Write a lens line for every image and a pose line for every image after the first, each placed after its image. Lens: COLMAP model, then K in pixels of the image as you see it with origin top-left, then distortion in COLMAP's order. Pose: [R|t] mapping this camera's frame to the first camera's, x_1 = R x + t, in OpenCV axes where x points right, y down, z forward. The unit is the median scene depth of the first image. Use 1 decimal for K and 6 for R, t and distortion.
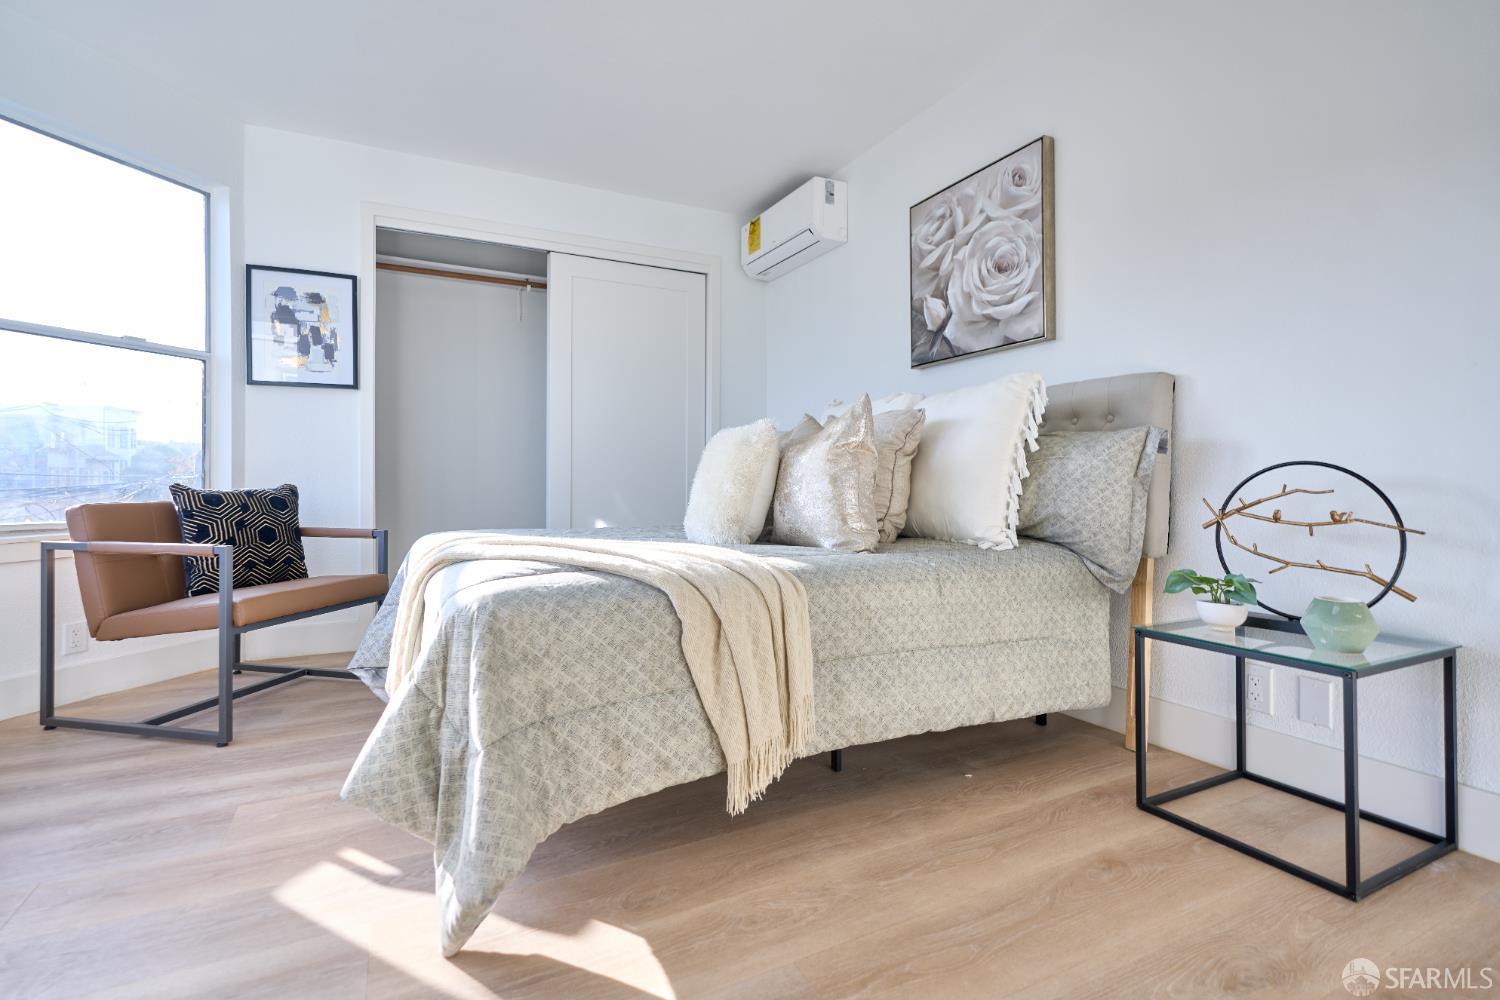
lens RADIAL K [[704.3, 0, 747.1], [0, 704.3, 478.2], [0, 0, 1]] dist [-0.000098, -0.000200]
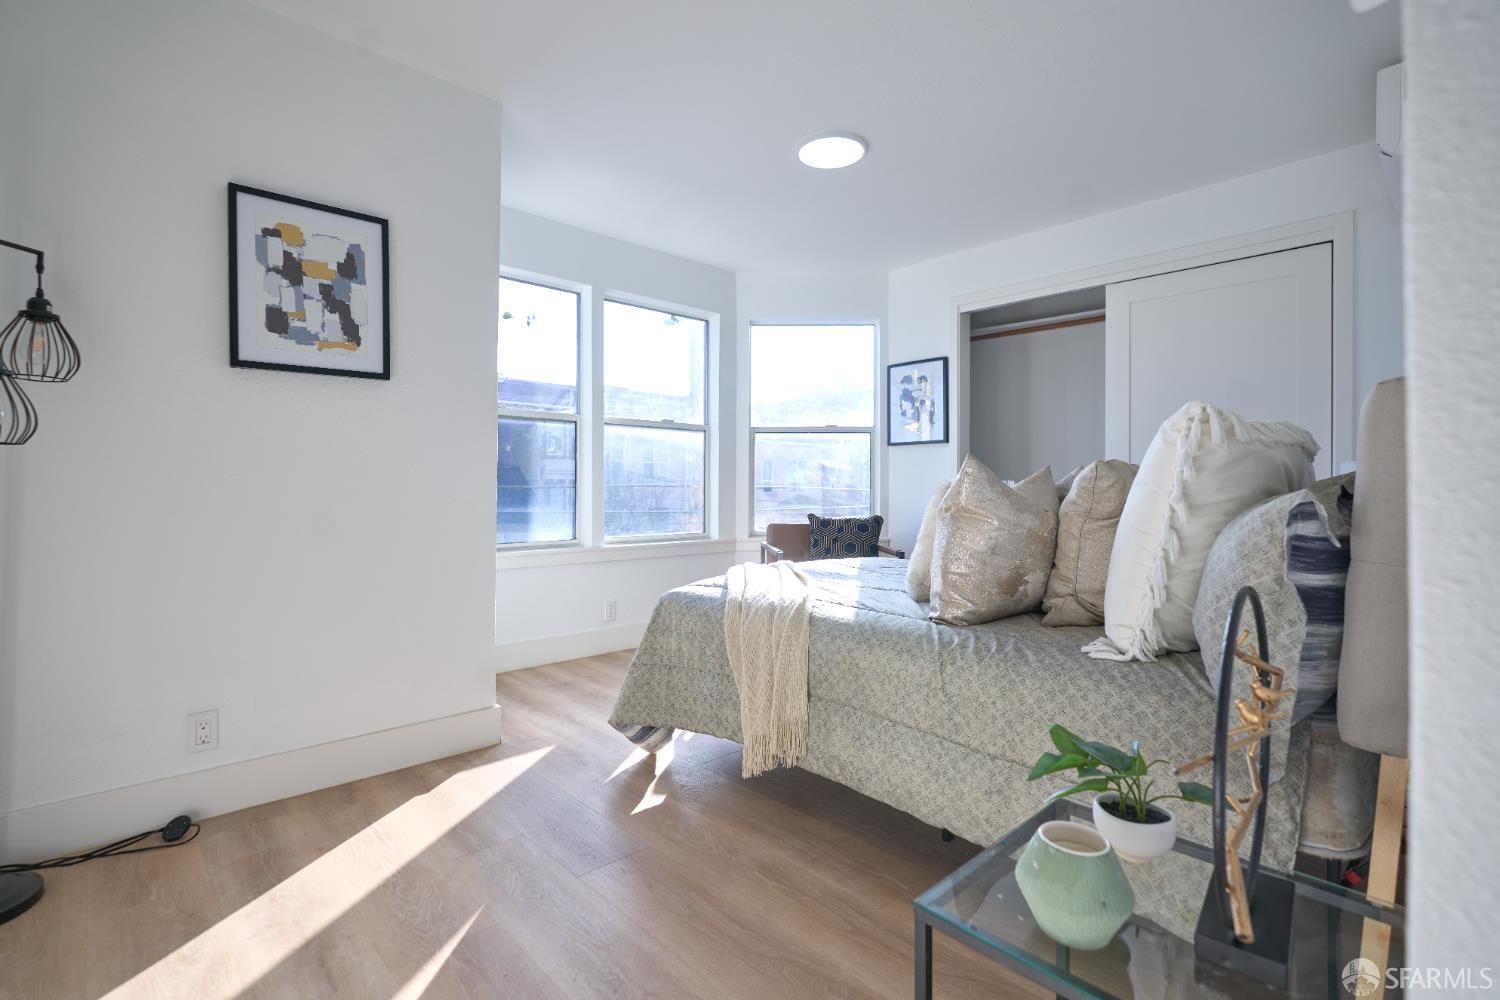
lens RADIAL K [[696.2, 0, 750.0], [0, 696.2, 500.0], [0, 0, 1]] dist [-0.000723, -0.000115]
pose [[0.271070, 0.020564, -0.962340, 0.665119], [0.004313, 0.999736, 0.022578, -0.054343], [0.962550, -0.010271, 0.270910, 0.323344]]
